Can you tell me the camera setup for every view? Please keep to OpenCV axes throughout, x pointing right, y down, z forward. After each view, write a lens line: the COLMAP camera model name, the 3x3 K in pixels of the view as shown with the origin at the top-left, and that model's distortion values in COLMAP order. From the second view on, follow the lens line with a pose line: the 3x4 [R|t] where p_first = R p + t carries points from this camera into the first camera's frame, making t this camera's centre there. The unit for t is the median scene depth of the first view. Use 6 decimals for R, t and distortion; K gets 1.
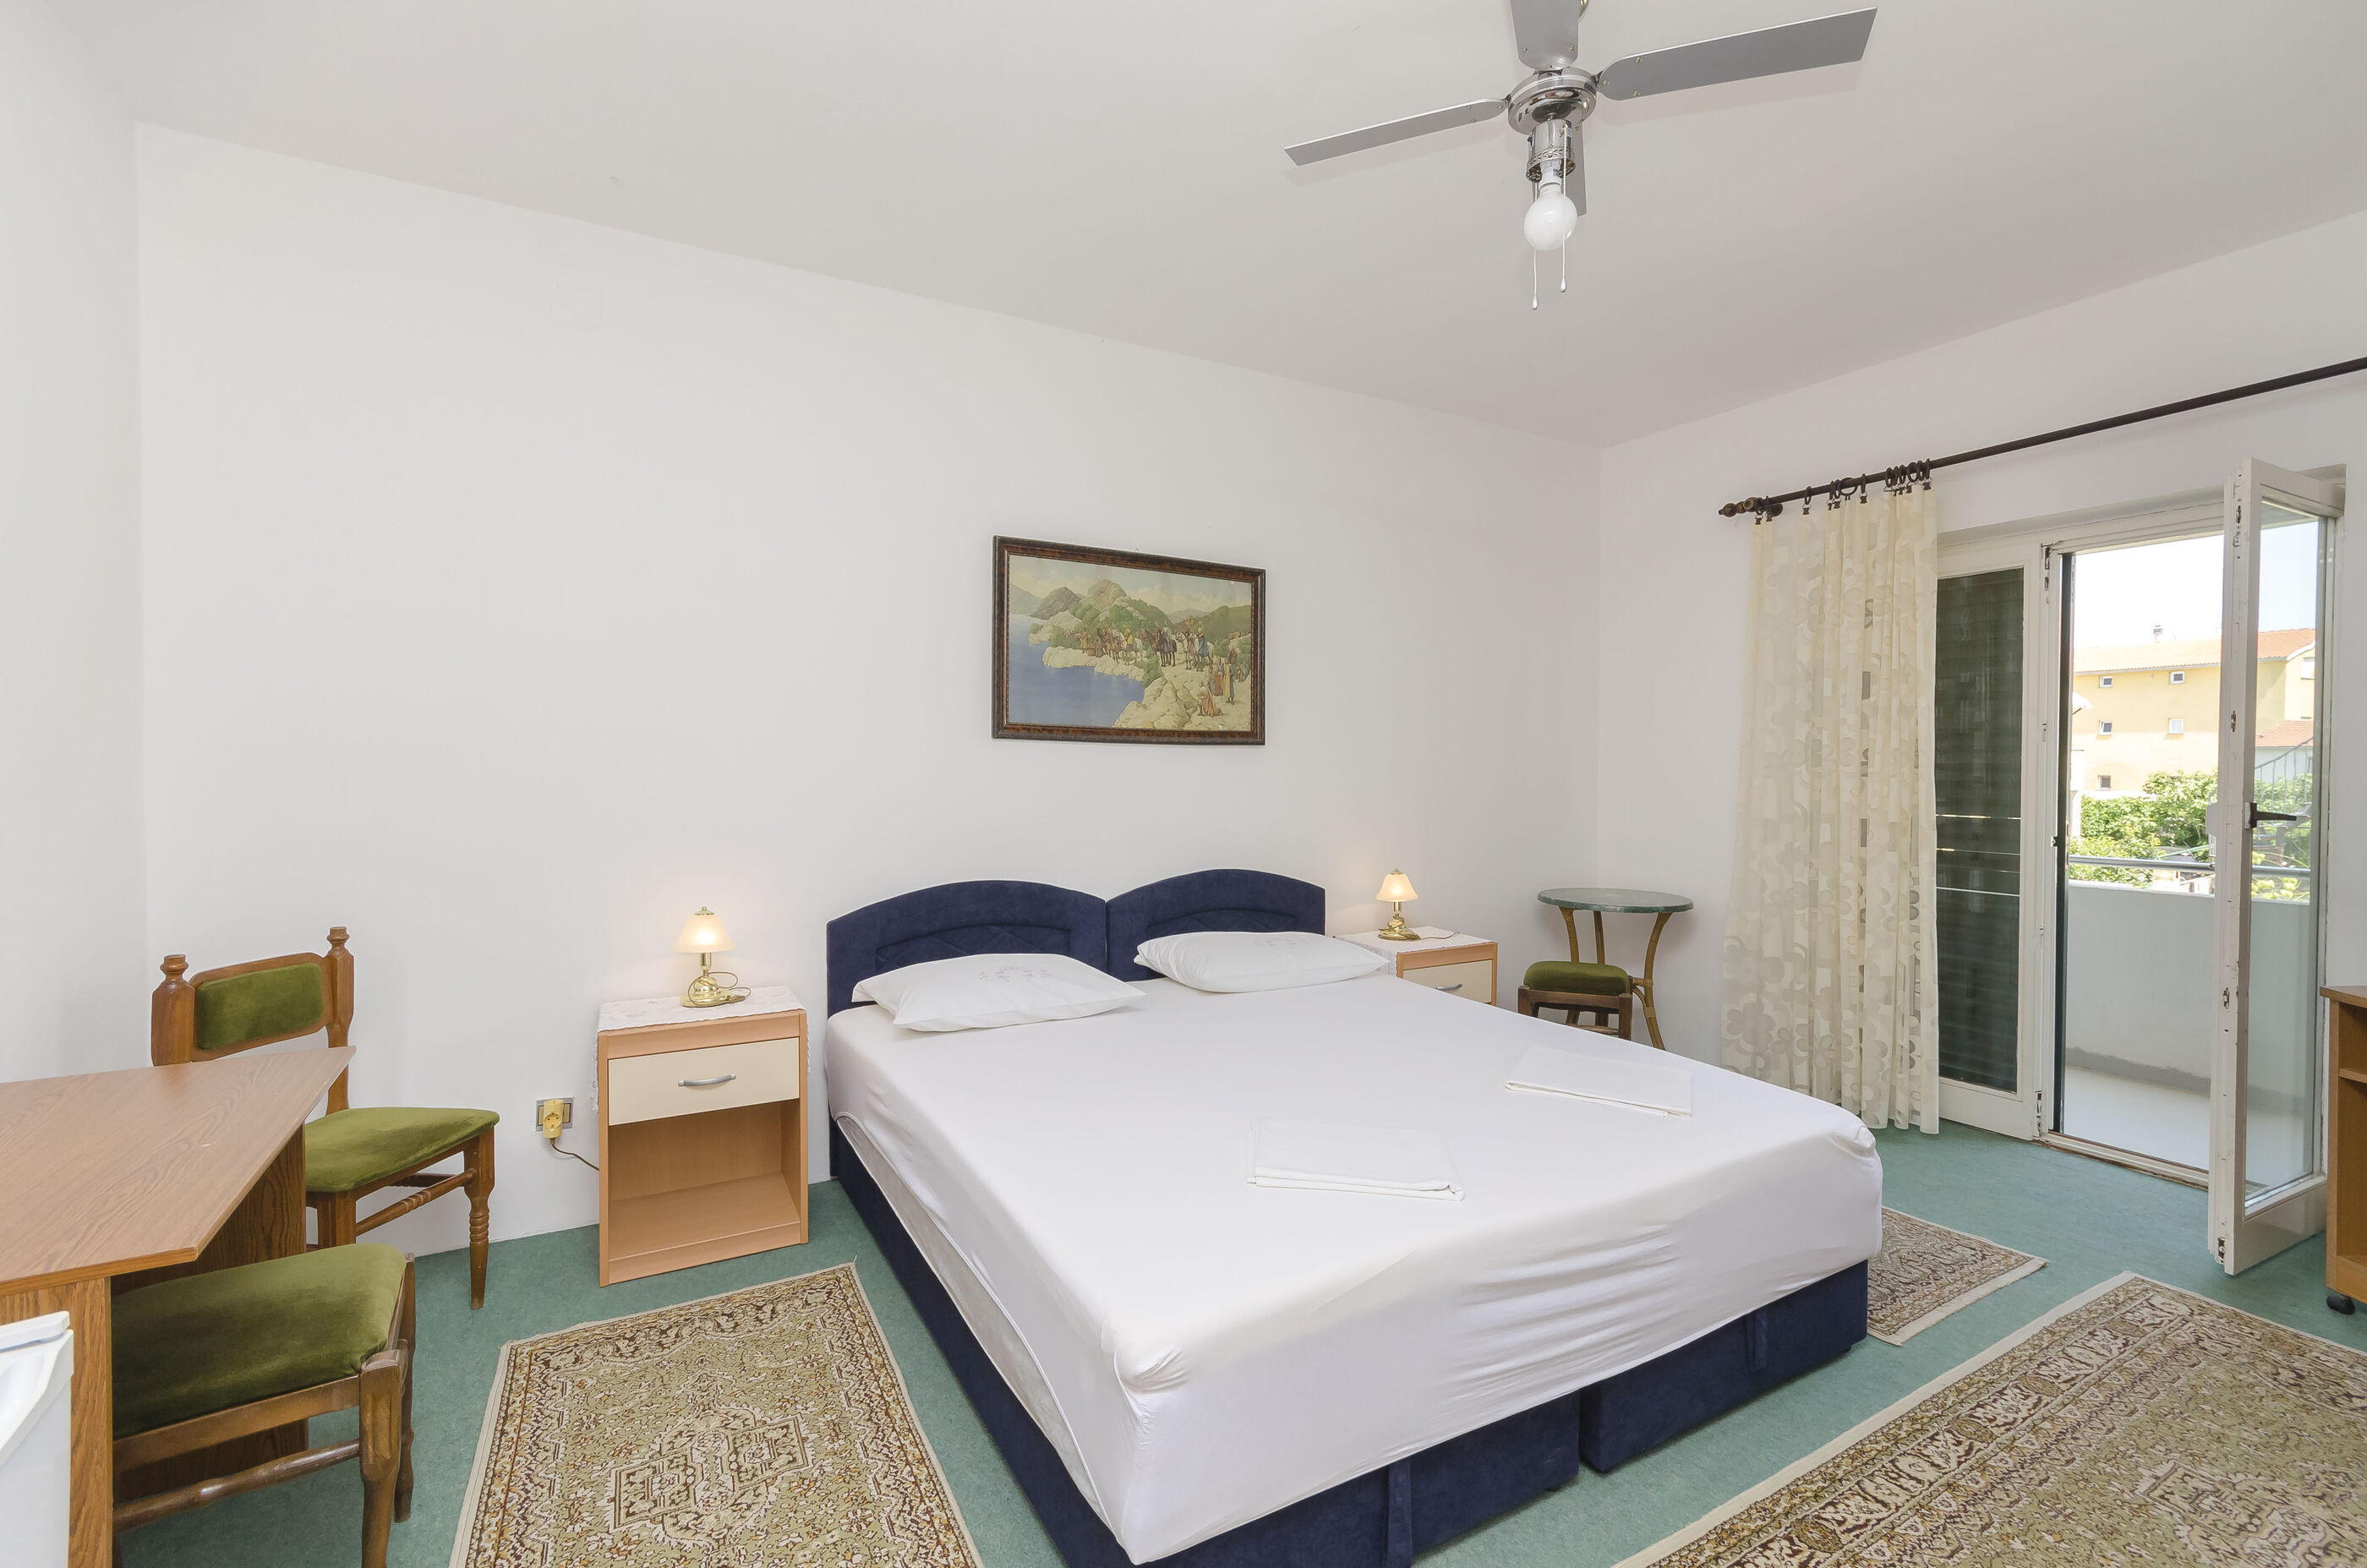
lens RADIAL K [[1017.8, 0, 1185.7], [0, 1017.8, 785.7], [0, 0, 1]] dist [0.008285, 0.000108]
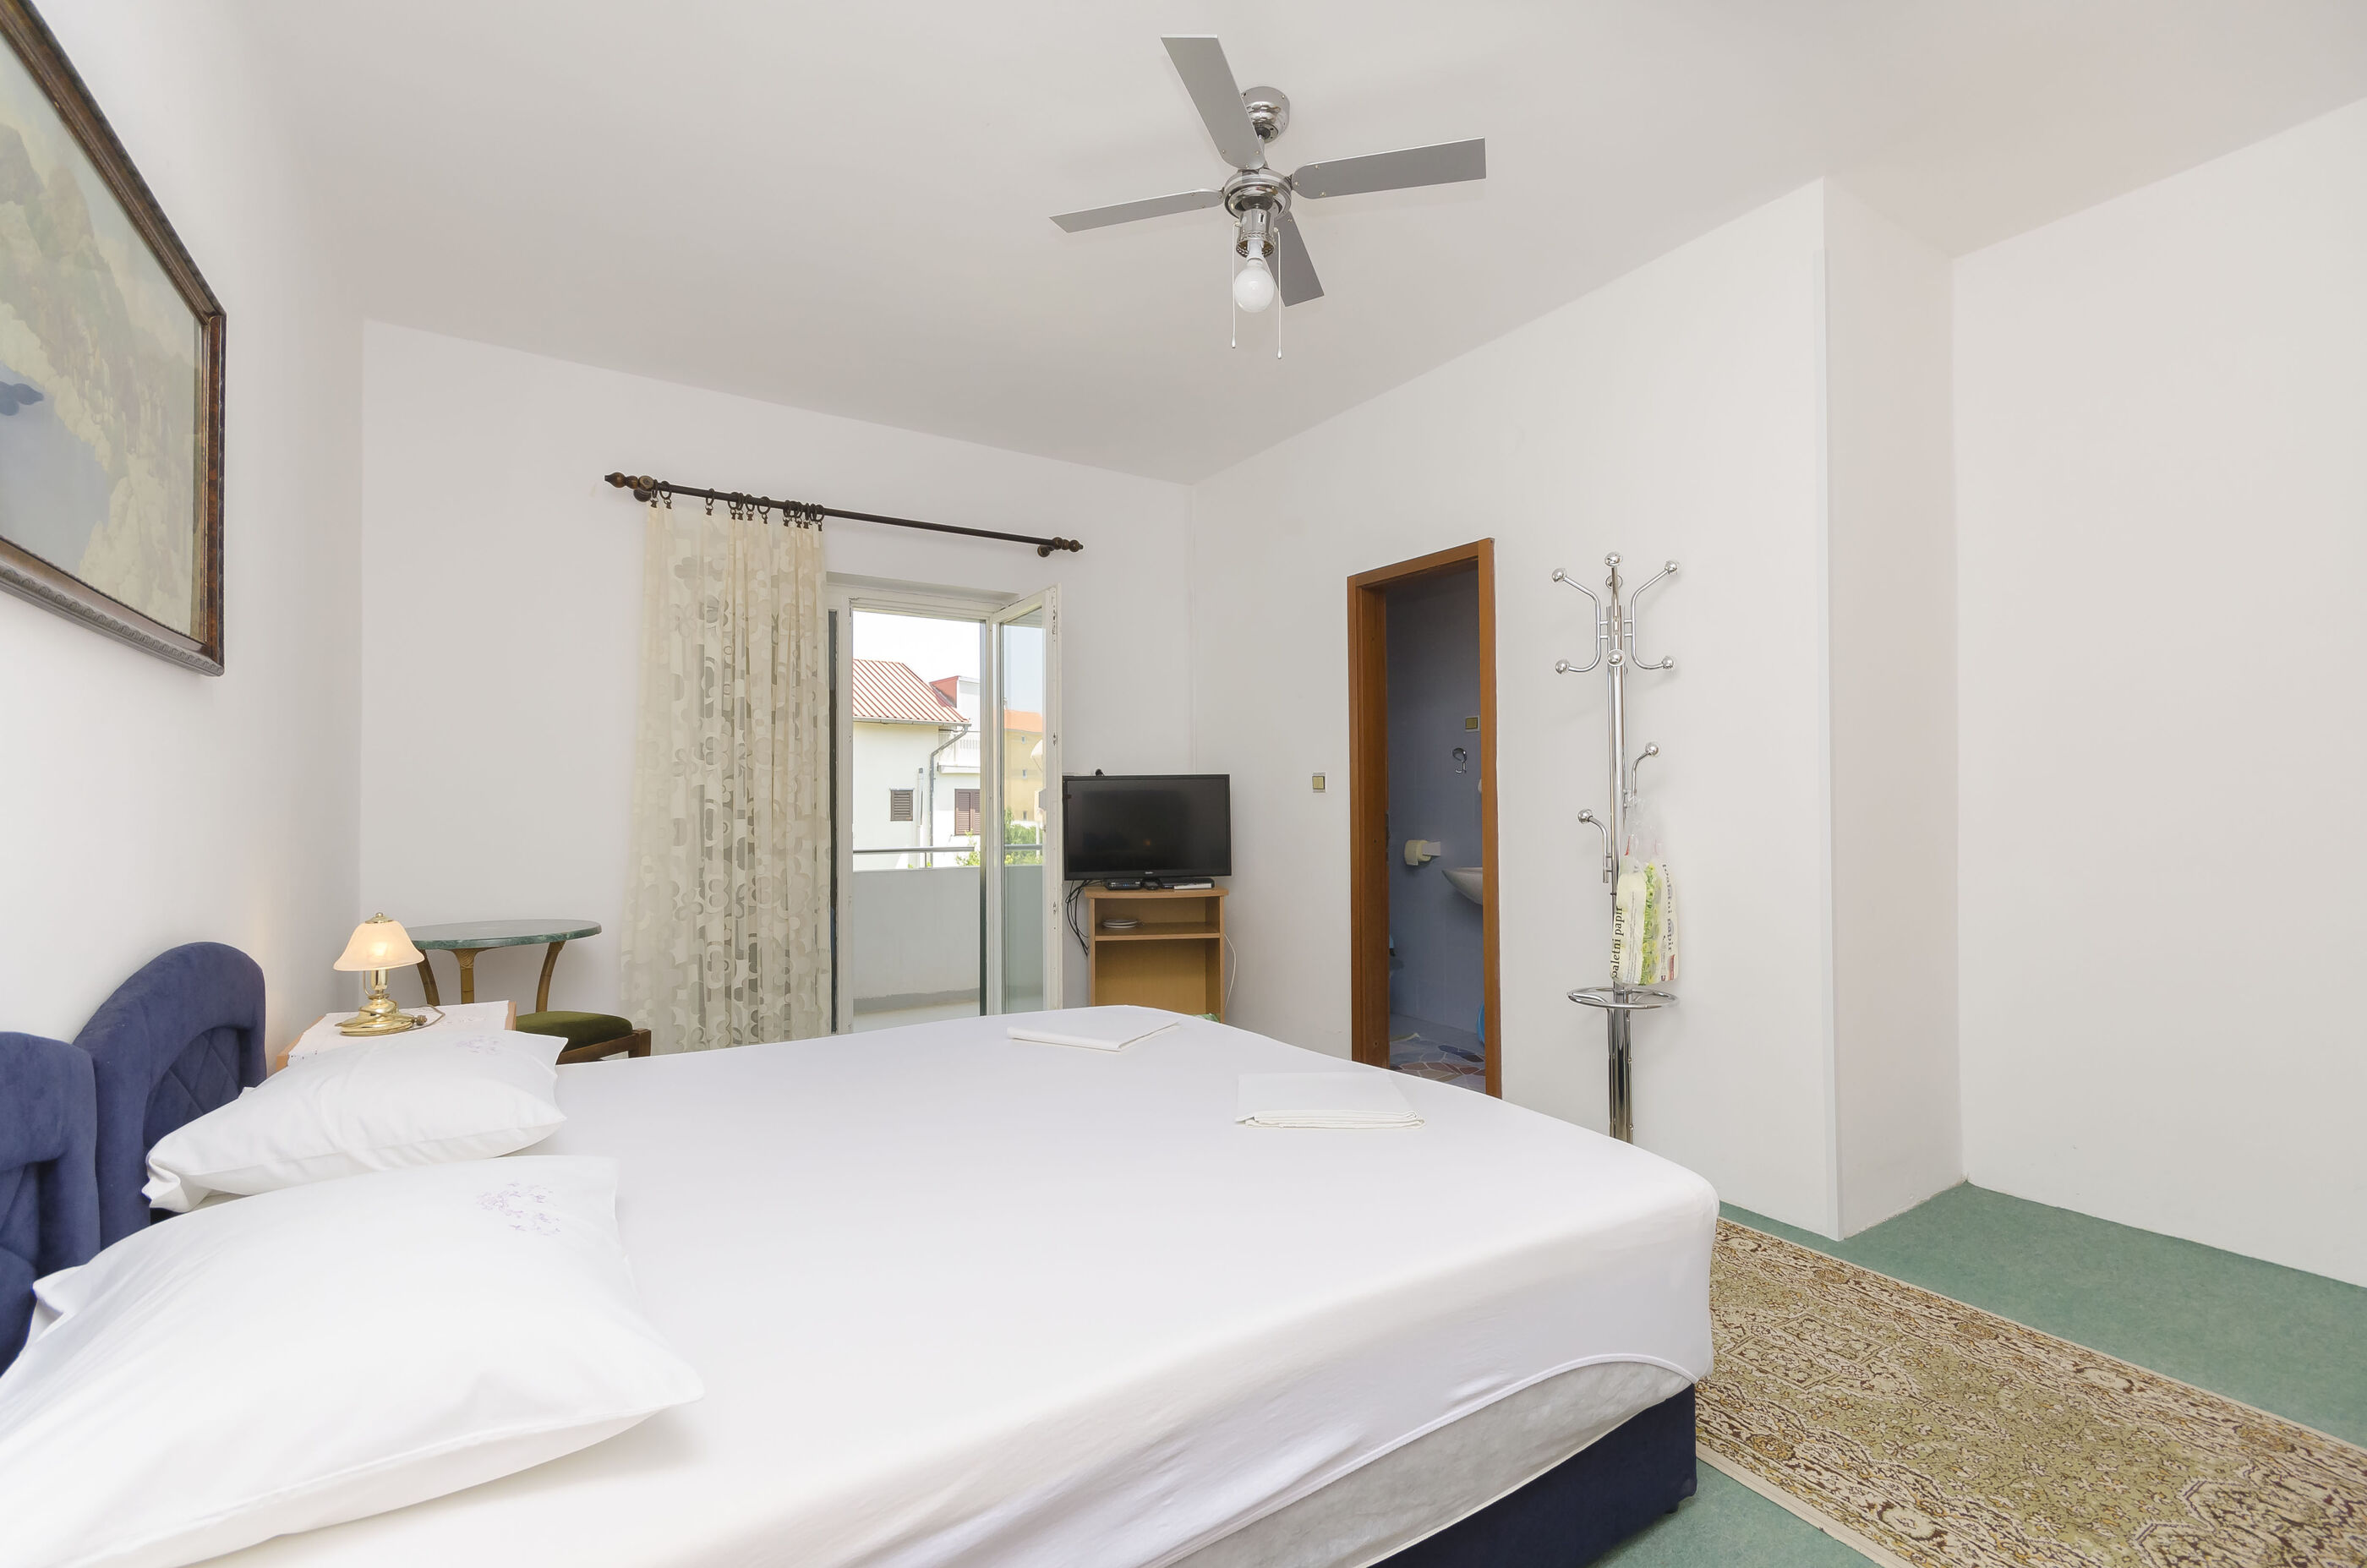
lens RADIAL K [[1033.1, 0, 1192.4], [0, 1033.1, 782.8], [0, 0, 1]] dist [0.021018, -0.001588]
pose [[-0.057833, 0.020476, 0.998116, -0.464150], [0.024394, 0.999520, -0.019091, 0.032047], [-0.998028, 0.023244, -0.058305, 0.622311]]
